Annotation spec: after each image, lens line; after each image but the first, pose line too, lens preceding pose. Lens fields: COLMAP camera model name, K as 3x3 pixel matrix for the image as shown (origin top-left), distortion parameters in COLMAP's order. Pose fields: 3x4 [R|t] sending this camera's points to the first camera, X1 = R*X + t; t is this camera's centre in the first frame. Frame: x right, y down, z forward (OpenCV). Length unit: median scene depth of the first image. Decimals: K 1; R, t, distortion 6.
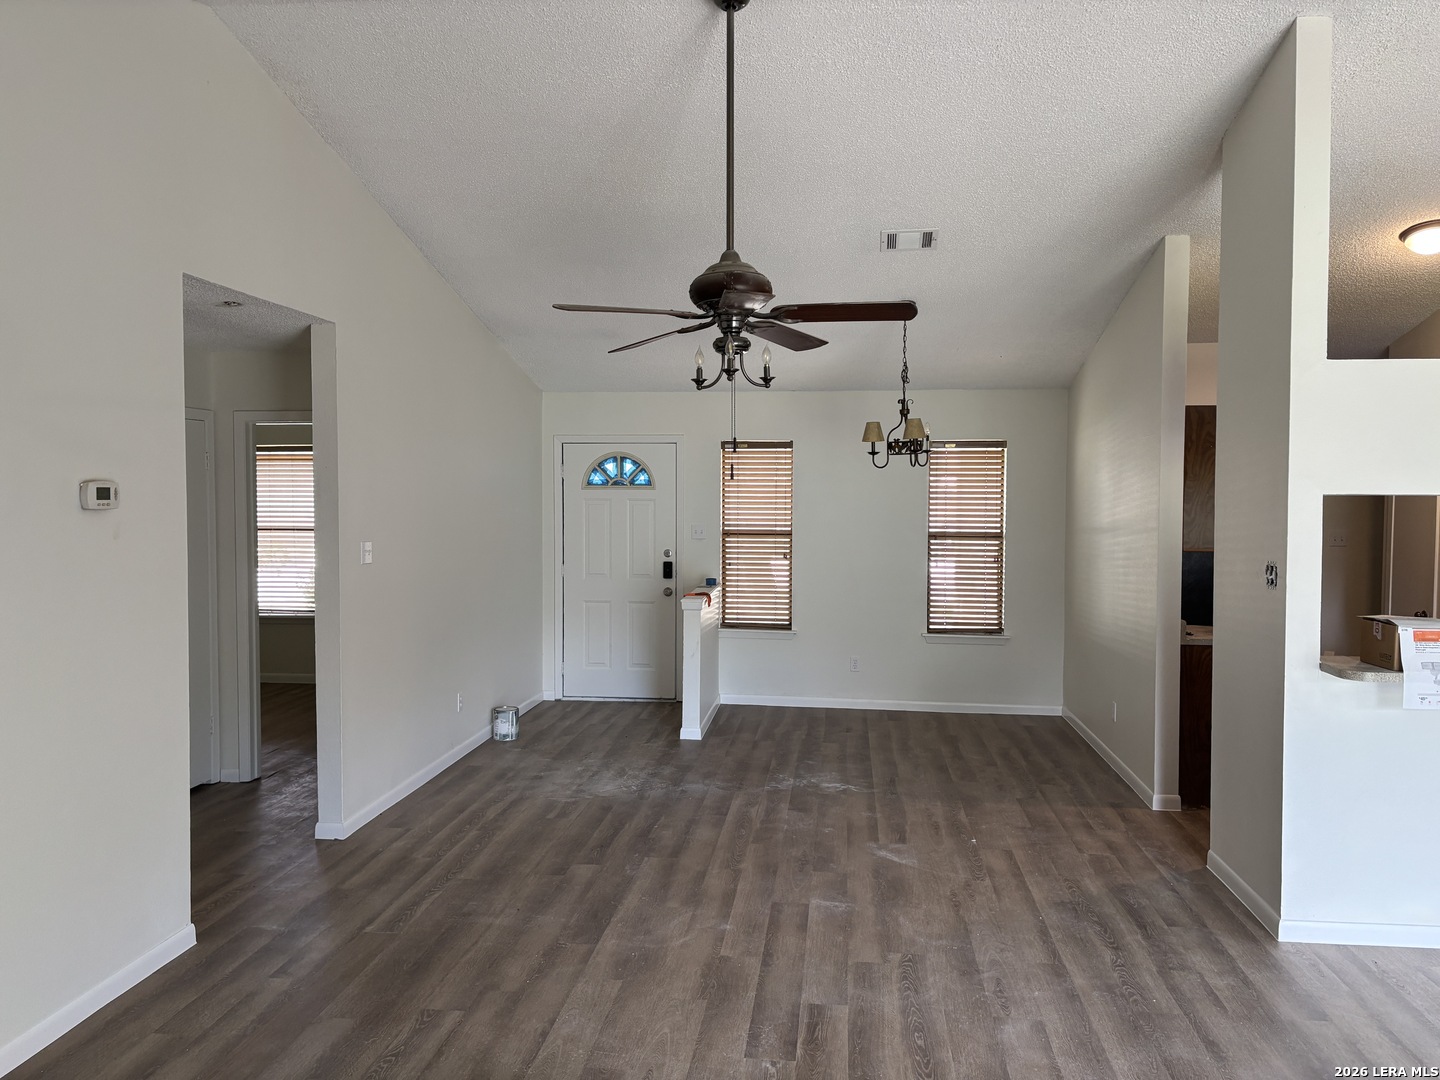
lens RADIAL K [[1098.6, 0, 718.6], [0, 1098.6, 539.9], [0, 0, 1]] dist [-0.012527, -0.010548]
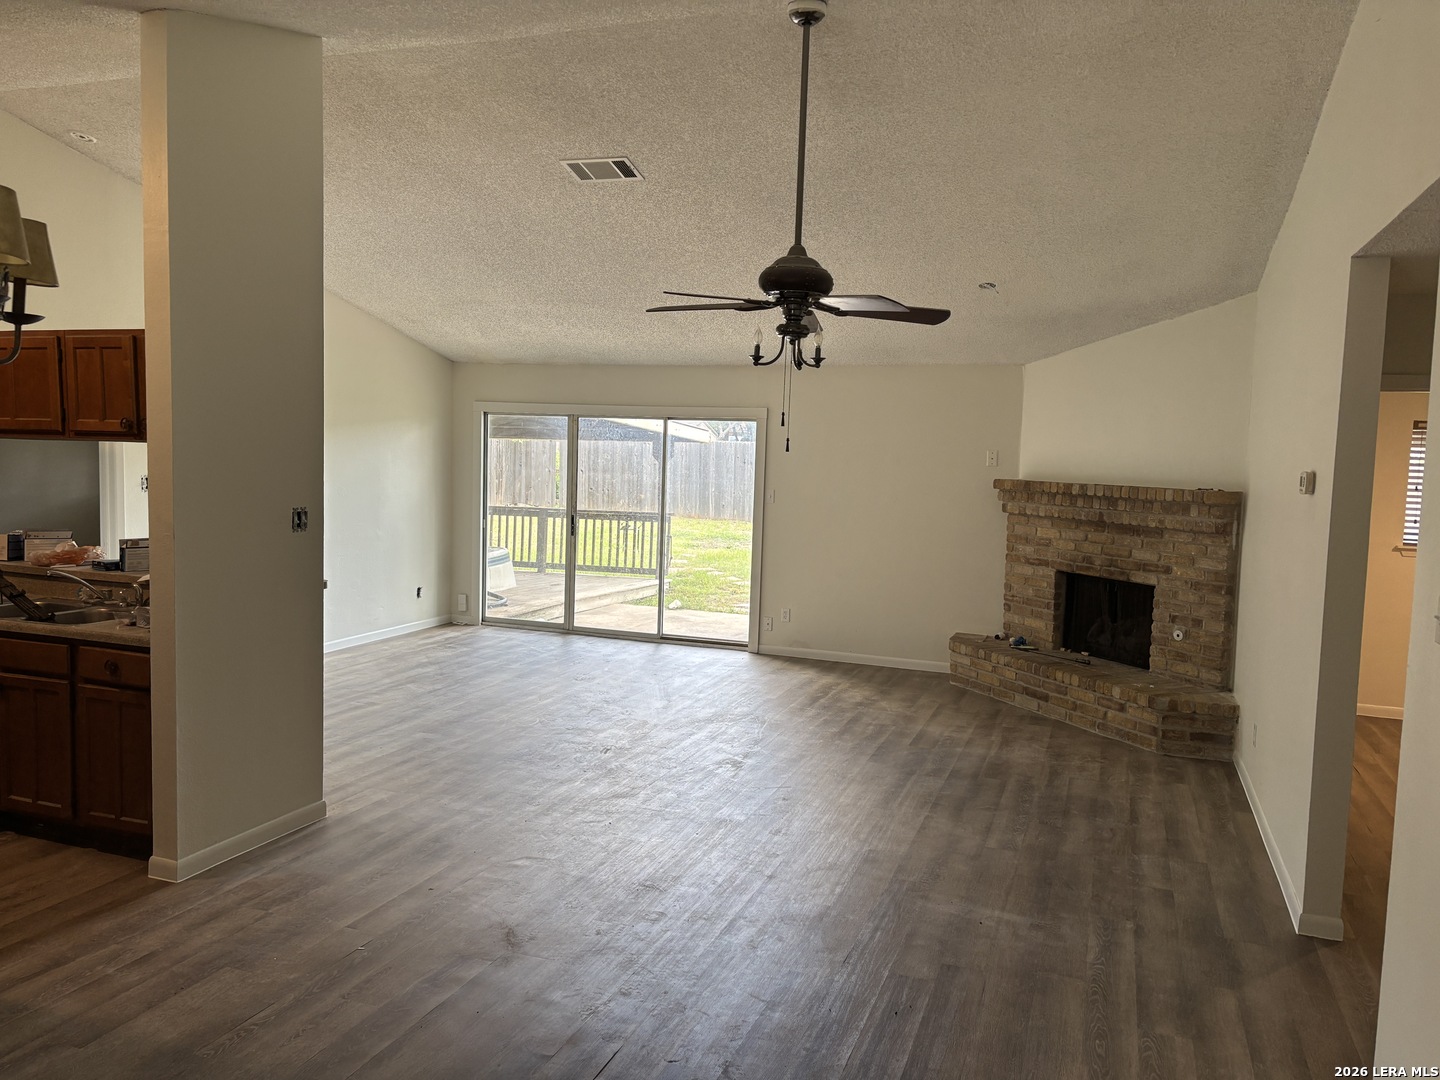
lens RADIAL K [[1098.6, 0, 717.0], [0, 1098.6, 544.9], [0, 0, 1]] dist [-0.012527, -0.010548]
pose [[-0.972231, -0.053138, 0.227911, -0.143118], [-0.025063, 0.991921, 0.124354, -0.079376], [-0.232678, 0.115189, -0.965708, 1.711322]]
